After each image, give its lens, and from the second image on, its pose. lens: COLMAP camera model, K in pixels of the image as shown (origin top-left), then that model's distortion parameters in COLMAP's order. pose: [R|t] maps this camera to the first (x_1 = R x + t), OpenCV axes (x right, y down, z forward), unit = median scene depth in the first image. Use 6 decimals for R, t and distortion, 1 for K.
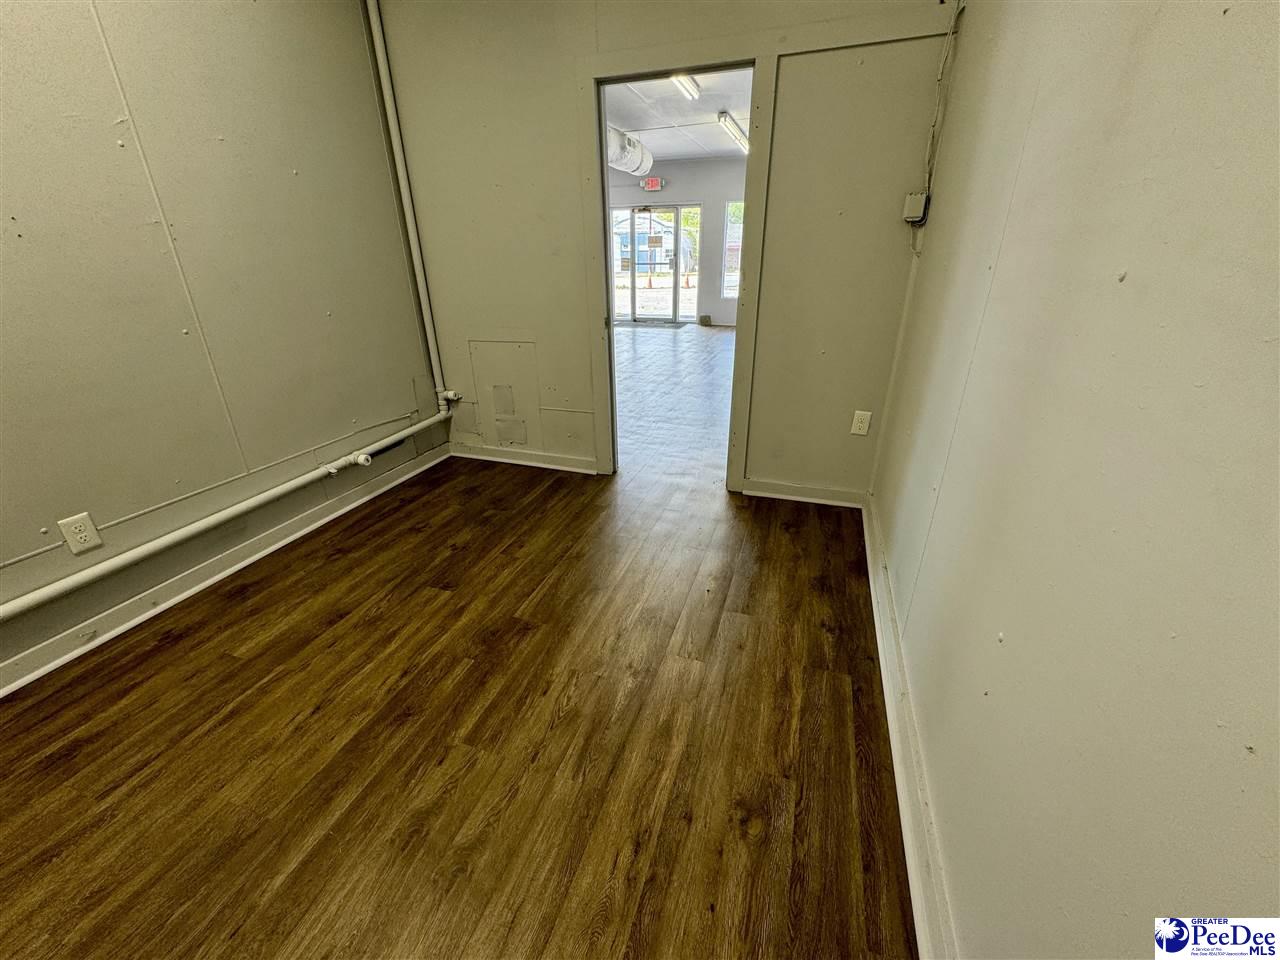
lens RADIAL K [[513.1, 0, 643.2], [0, 513.1, 479.2], [0, 0, 1]] dist [-0.001609, -0.000156]
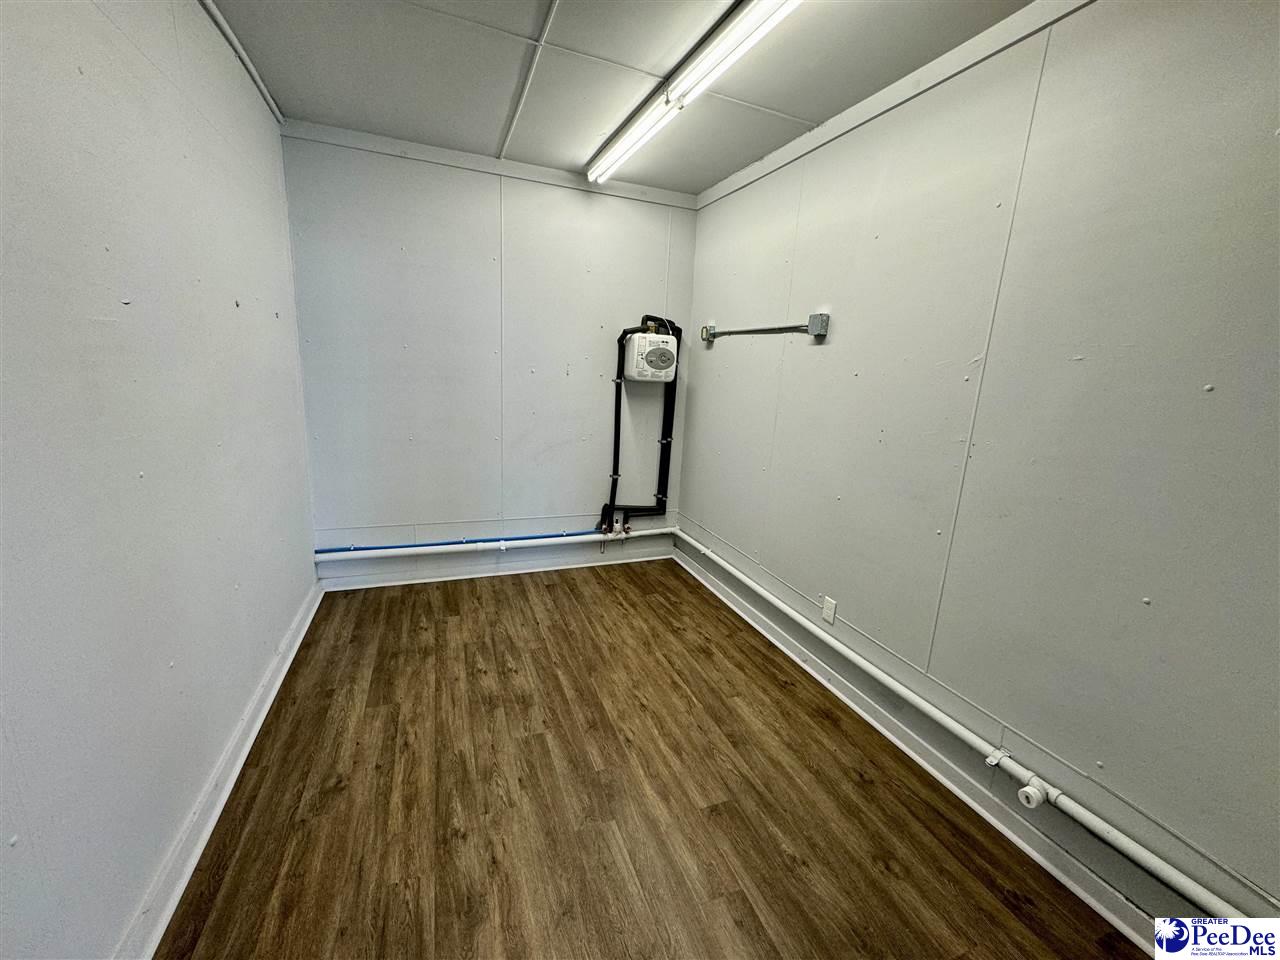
lens RADIAL K [[513.1, 0, 638.2], [0, 513.1, 475.2], [0, 0, 1]] dist [-0.001609, -0.000156]
pose [[-0.774760, 0.099072, -0.624445, 0.283237], [-0.287475, 0.824453, 0.487480, -0.861572], [0.563120, 0.557192, -0.610273, 1.472924]]
